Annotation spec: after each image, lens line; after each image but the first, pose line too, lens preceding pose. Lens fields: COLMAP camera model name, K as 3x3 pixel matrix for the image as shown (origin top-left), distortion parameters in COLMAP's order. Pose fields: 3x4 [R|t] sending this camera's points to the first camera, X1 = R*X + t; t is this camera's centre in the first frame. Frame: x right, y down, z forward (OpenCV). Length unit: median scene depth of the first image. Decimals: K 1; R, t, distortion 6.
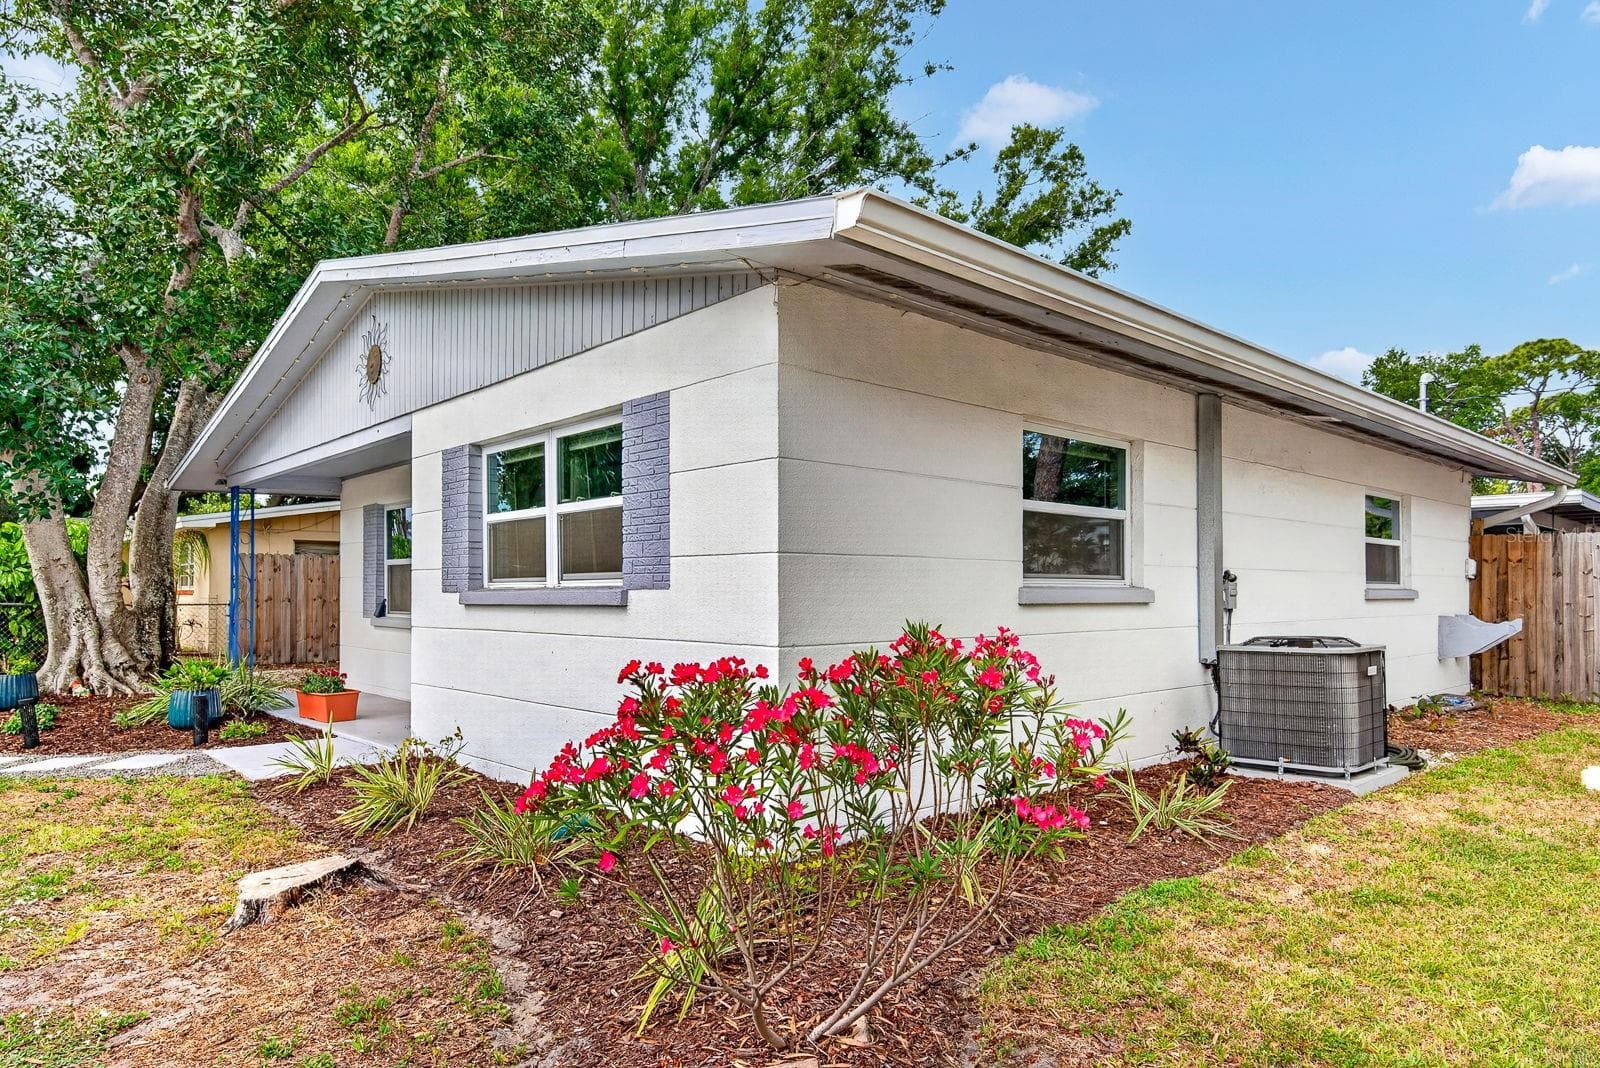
lens RADIAL K [[987.8, 0, 800.8], [0, 987.8, 574.2], [0, 0, 1]] dist [0.002014, -0.003269]
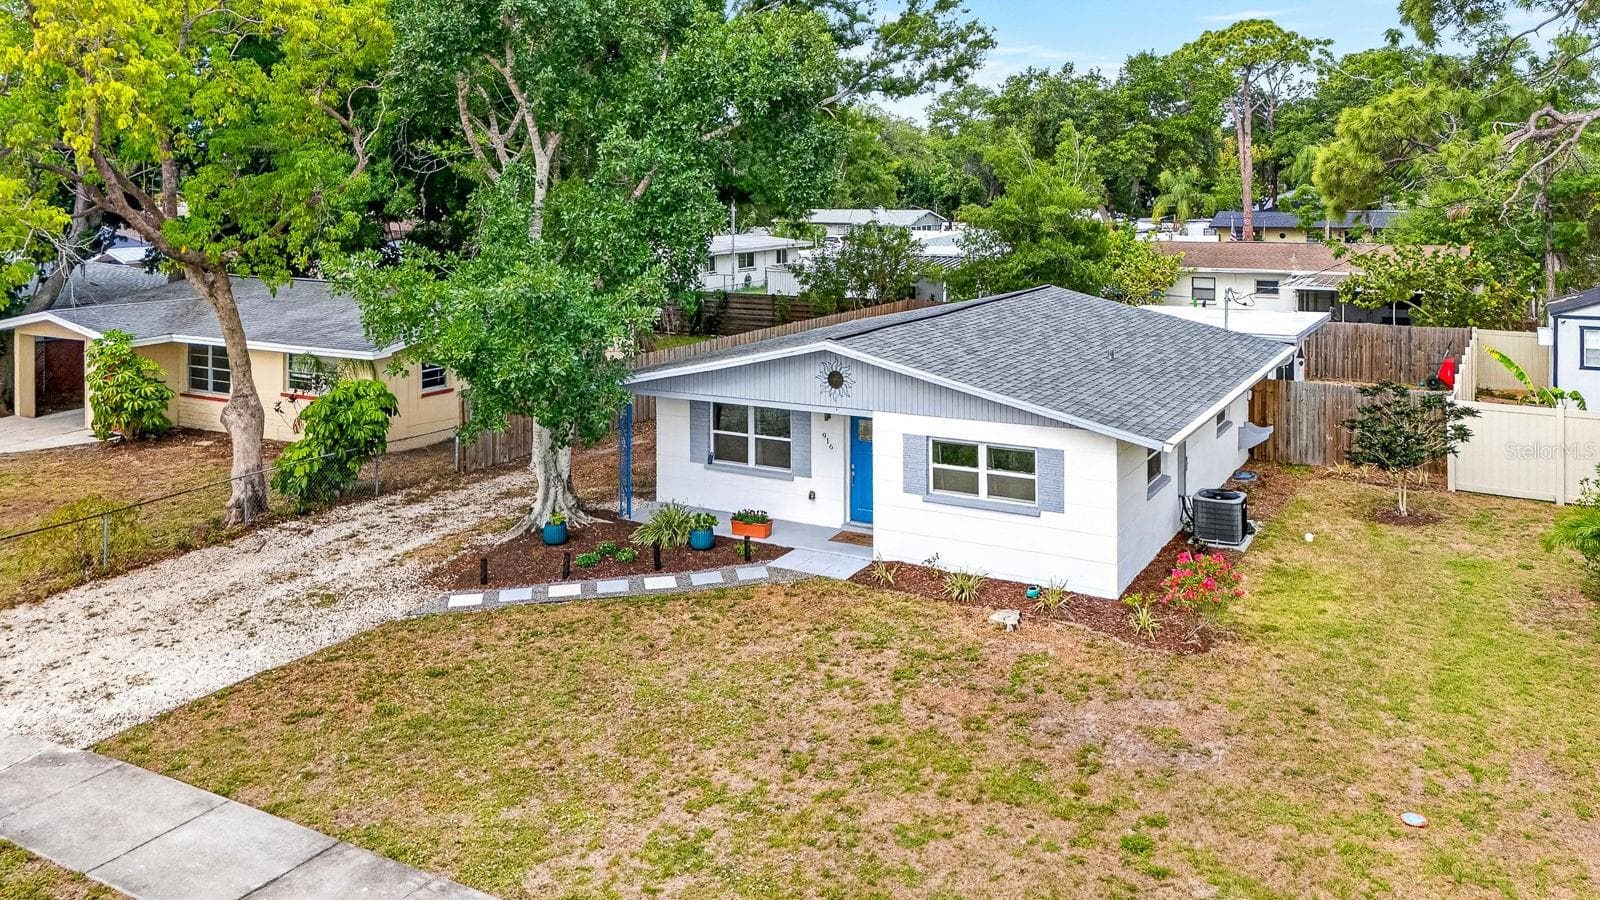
lens RADIAL K [[1216.1, 0, 808.0], [0, 1216.1, 222.5], [0, 0, 1]] dist [0.025410, -0.005707]
pose [[0.953429, -0.016764, 0.301152, -0.868442], [0.001375, 0.998685, 0.051243, -0.467080], [-0.301615, -0.048442, 0.952198, -1.009486]]
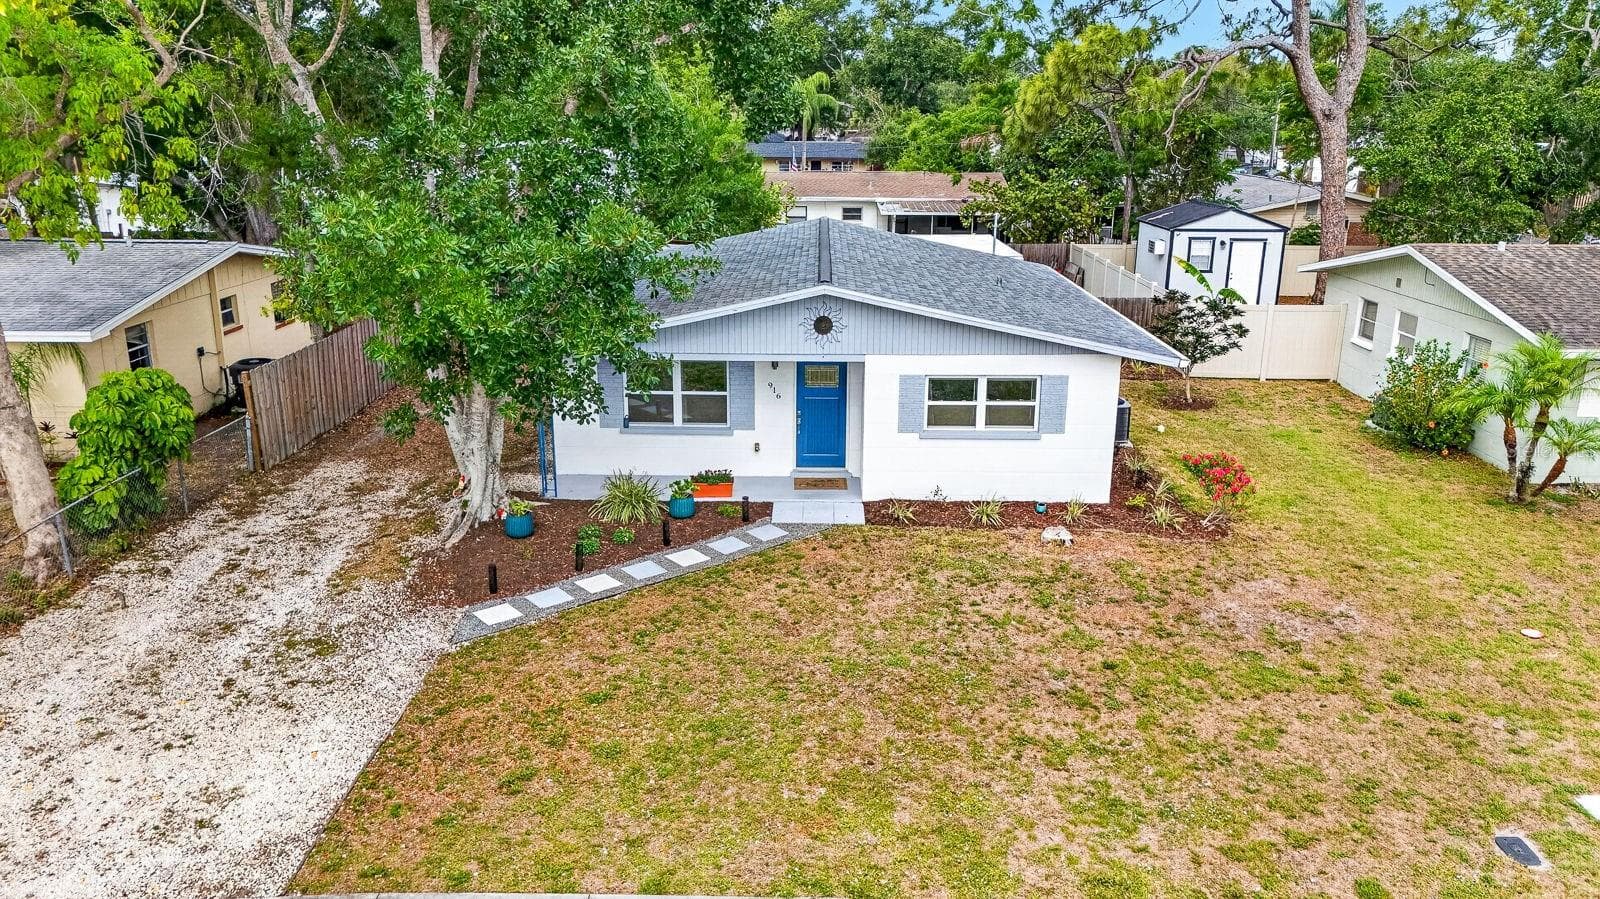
lens RADIAL K [[1159.9, 0, 791.6], [0, 1159.9, 453.8], [0, 0, 1]] dist [0.020334, -0.001455]
pose [[0.700046, -0.199771, 0.685585, -1.467949], [-0.015925, 0.955466, 0.294672, -0.447520], [-0.713920, -0.217202, 0.665689, -0.405632]]
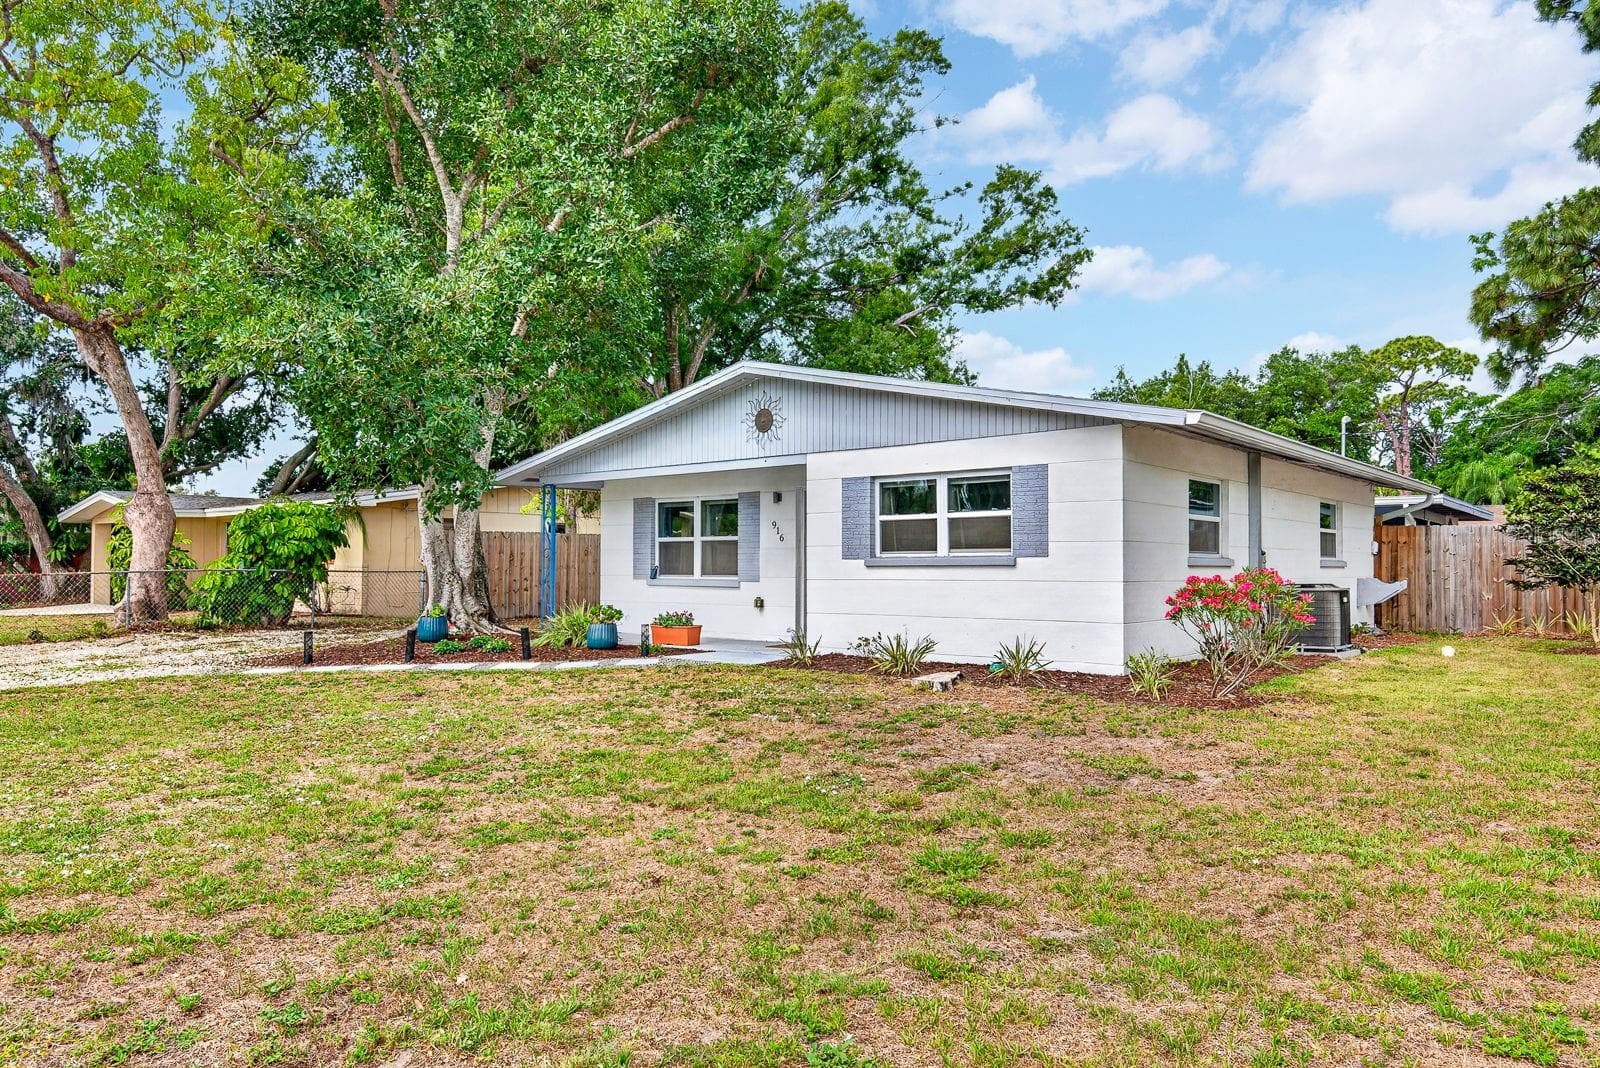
lens RADIAL K [[1072.0, 0, 805.0], [0, 1072.0, 541.8], [0, 0, 1]] dist [0.018676, -0.001821]
pose [[0.990973, 0.006149, 0.133922, -0.406858], [-0.005387, 0.999967, -0.006055, -0.000378], [-0.133955, 0.005279, 0.990973, -0.517009]]
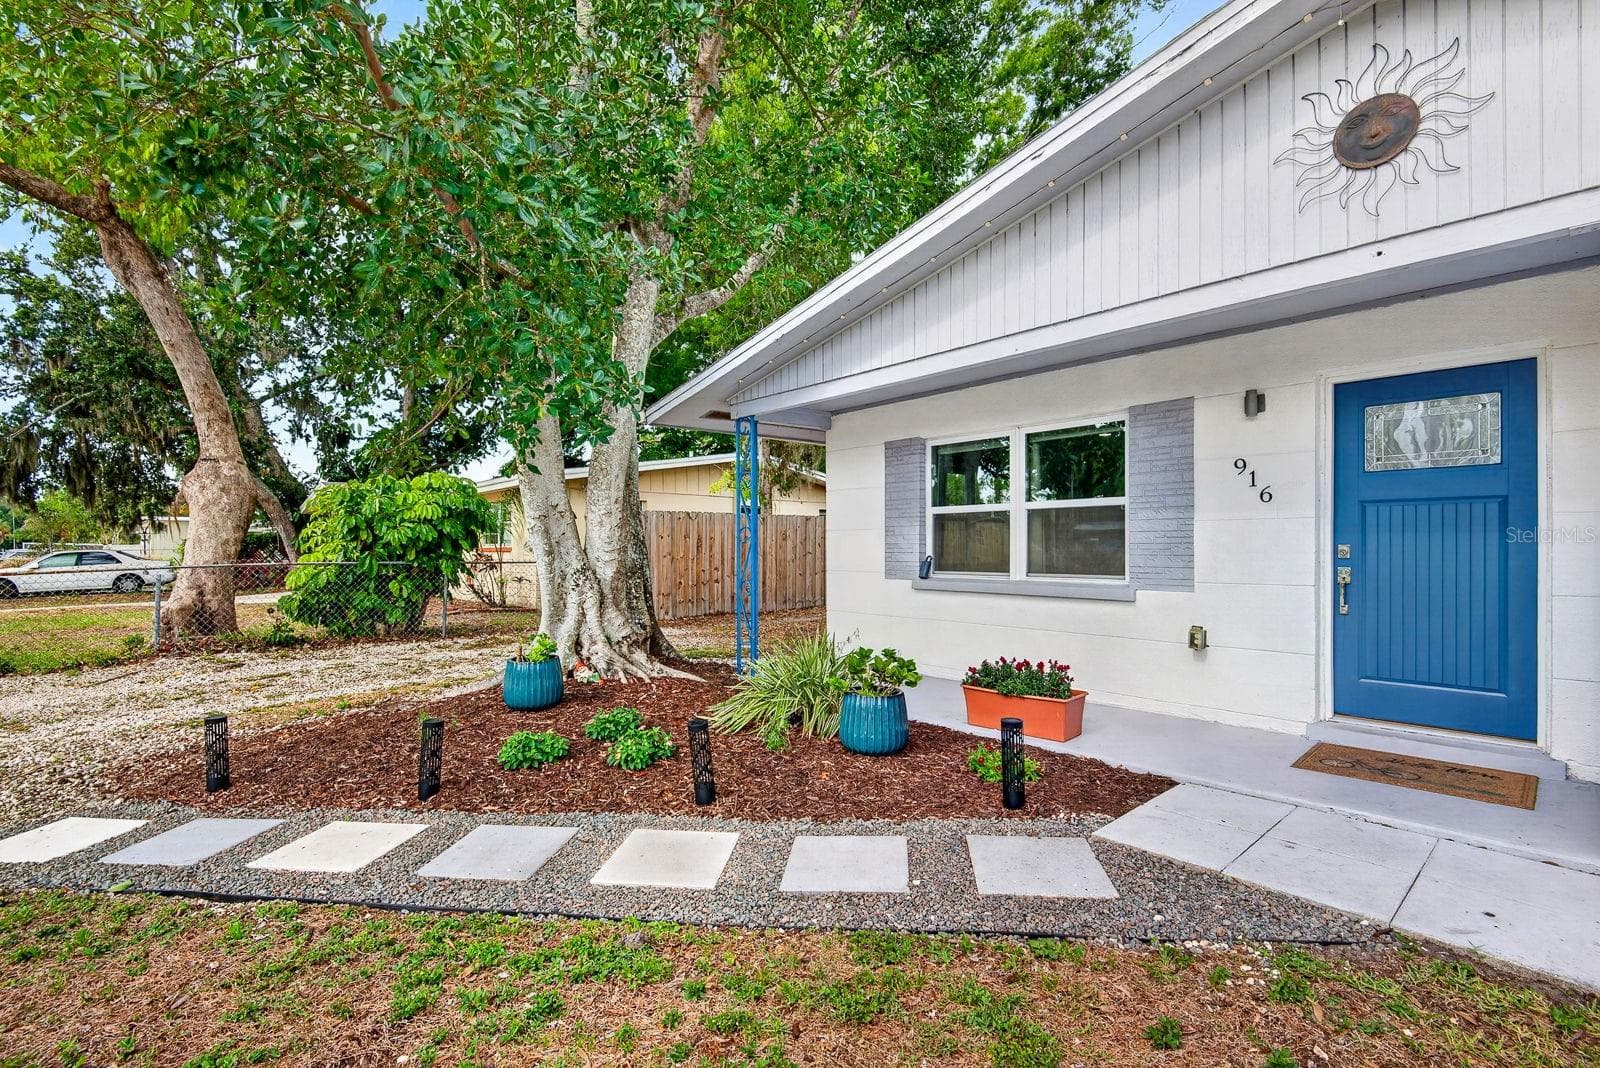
lens RADIAL K [[719.6, 0, 792.6], [0, 719.6, 545.2], [0, 0, 1]] dist [0.002426, -0.000440]
pose [[0.999692, -0.003327, -0.024577, -0.505748], [0.003668, 0.999898, 0.013836, 0.008092], [0.024528, -0.013922, 0.999602, 0.400666]]
